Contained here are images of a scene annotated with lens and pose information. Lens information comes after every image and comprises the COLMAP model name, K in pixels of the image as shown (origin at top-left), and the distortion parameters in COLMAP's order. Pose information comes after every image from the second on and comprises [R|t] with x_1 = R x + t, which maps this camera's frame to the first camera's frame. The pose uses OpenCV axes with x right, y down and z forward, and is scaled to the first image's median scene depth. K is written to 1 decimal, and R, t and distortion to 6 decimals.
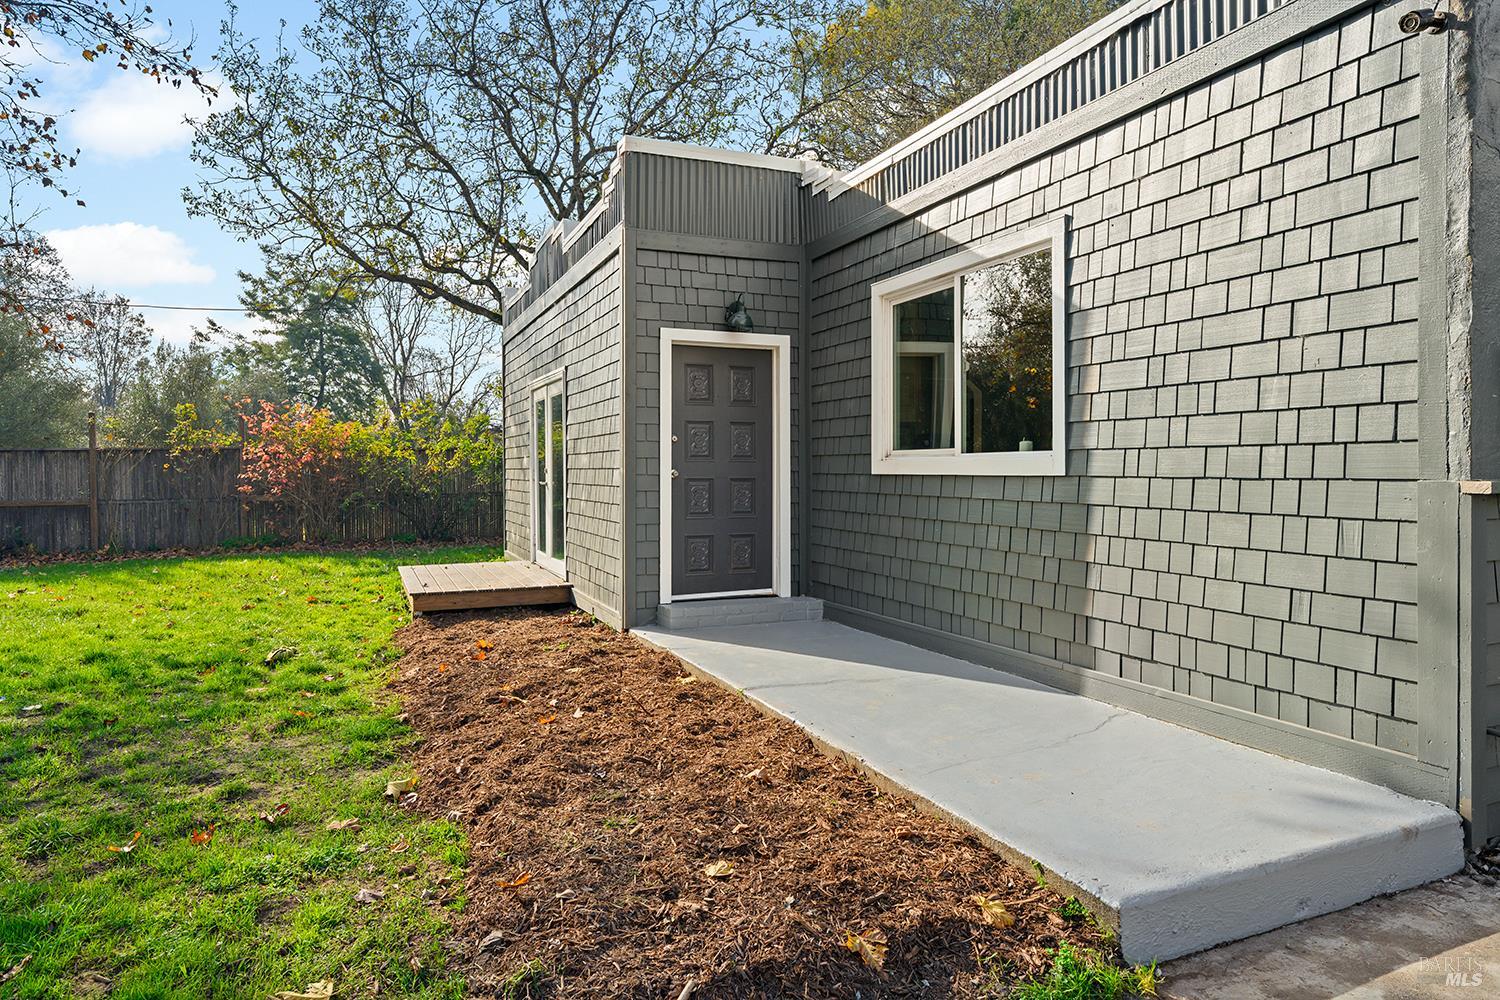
lens RADIAL K [[919.0, 0, 750.7], [0, 919.0, 487.0], [0, 0, 1]] dist [-0.004725, -0.000895]
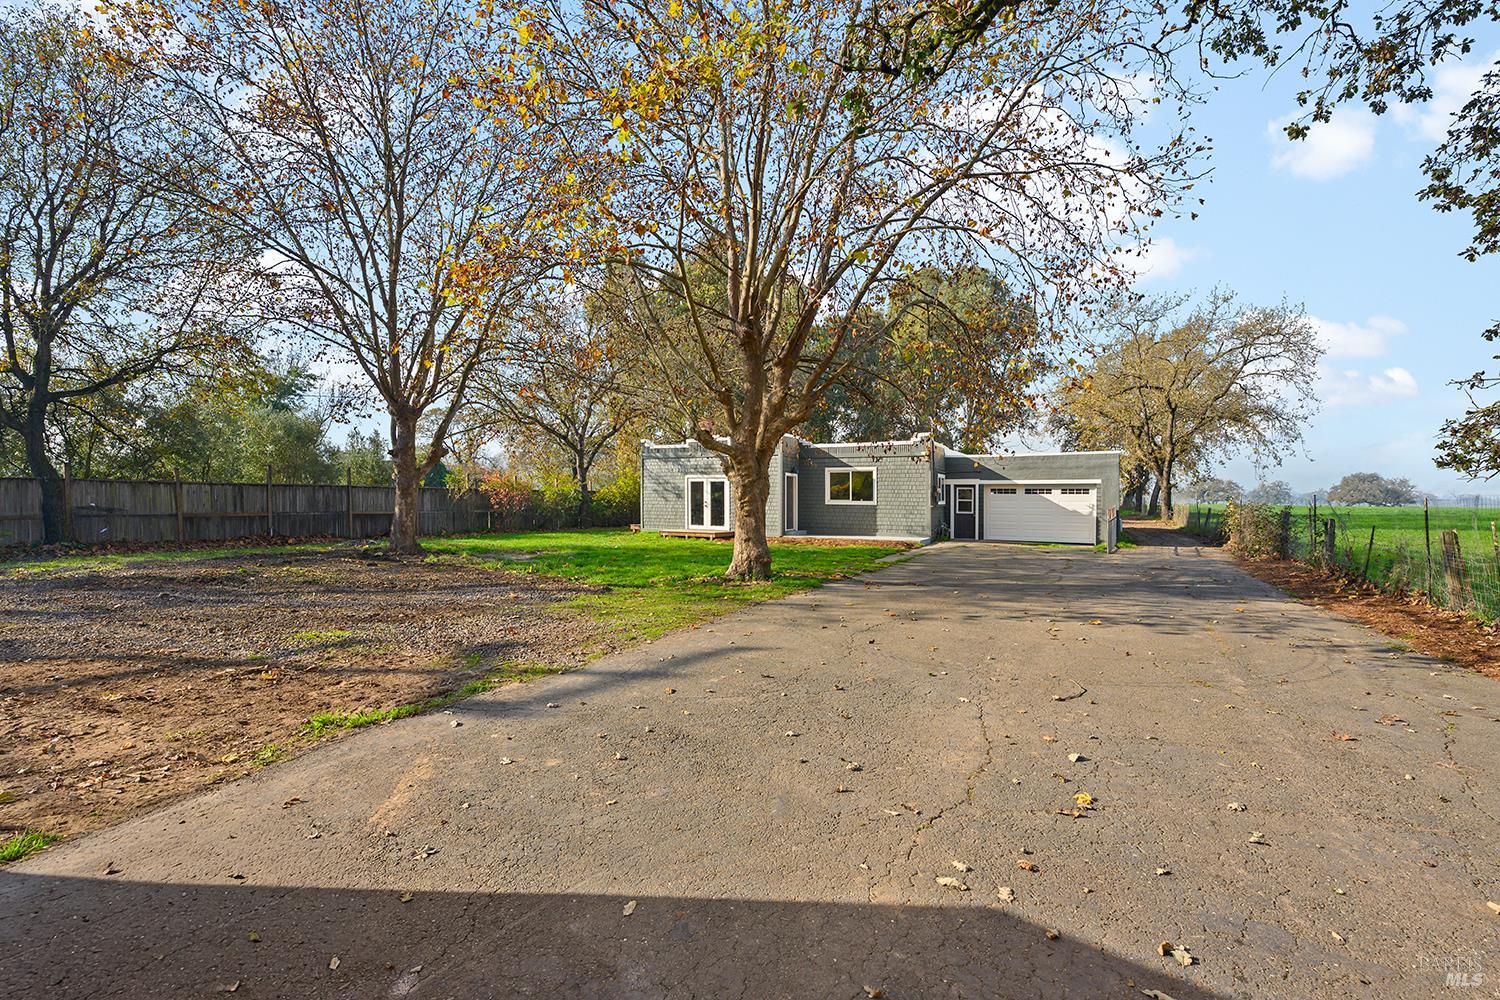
lens RADIAL K [[647.0, 0, 747.4], [0, 647.0, 504.4], [0, 0, 1]] dist [0.000380, -0.000031]
pose [[0.764547, 0.011683, 0.644463, -3.396179], [-0.002203, 0.999877, -0.015513, 0.059276], [-0.644565, 0.010441, 0.764478, -2.012257]]
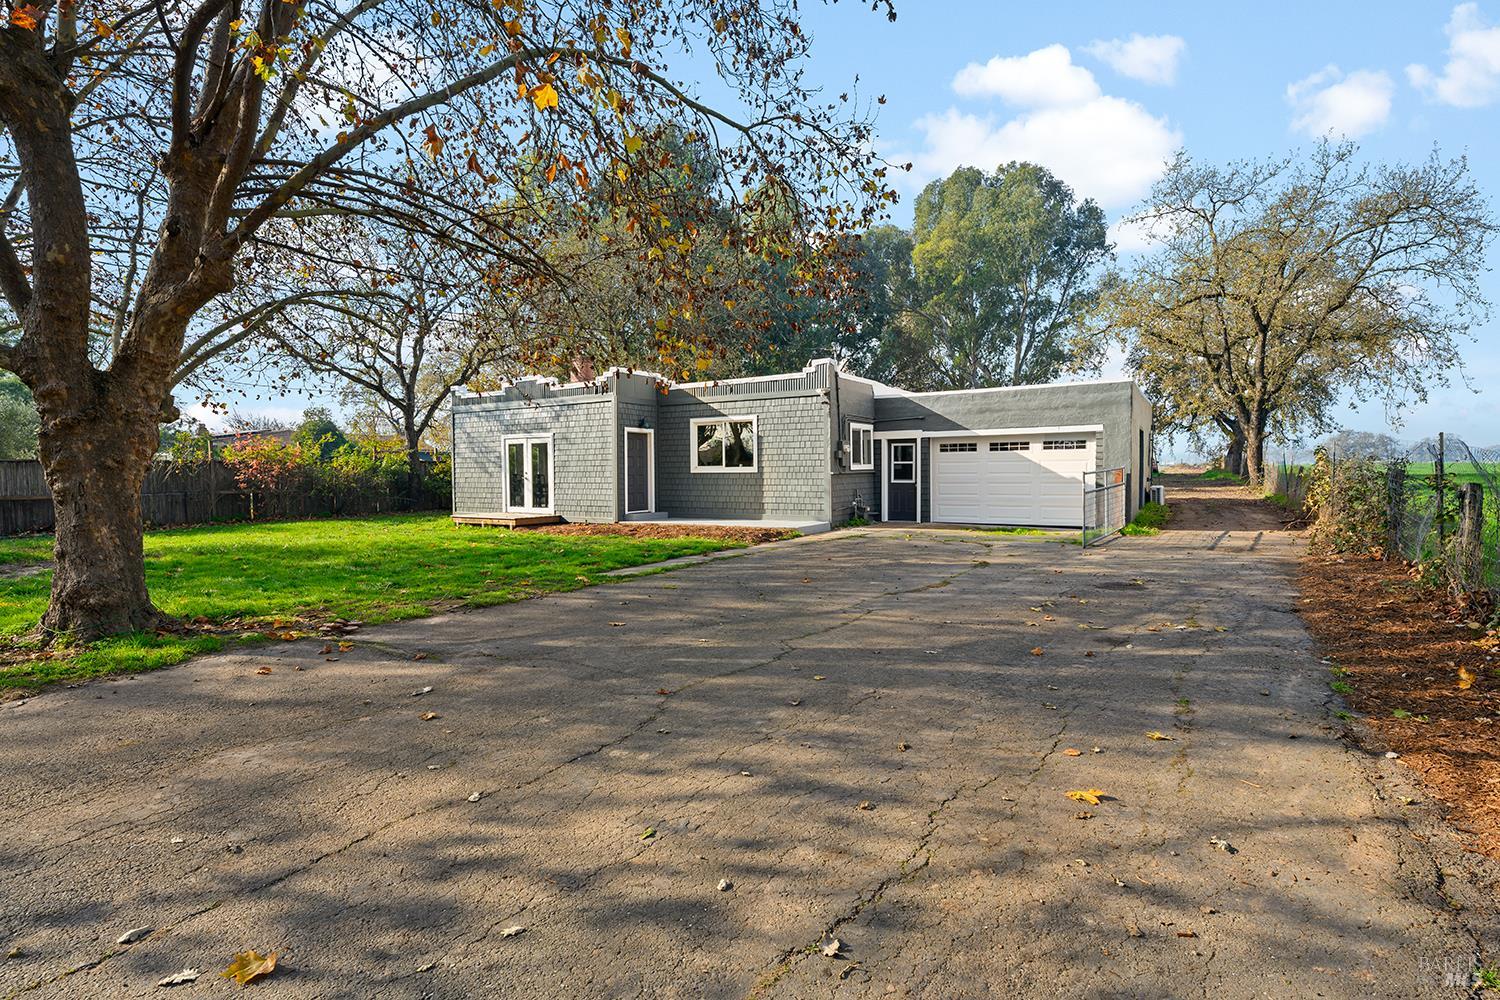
lens RADIAL K [[731.3, 0, 750.3], [0, 731.3, 494.1], [0, 0, 1]] dist [-0.001380, -0.000118]
pose [[0.812164, -0.017919, 0.583155, -1.728682], [0.015212, 0.999839, 0.009537, 0.057615], [-0.583232, 0.001125, 0.812305, -1.843166]]
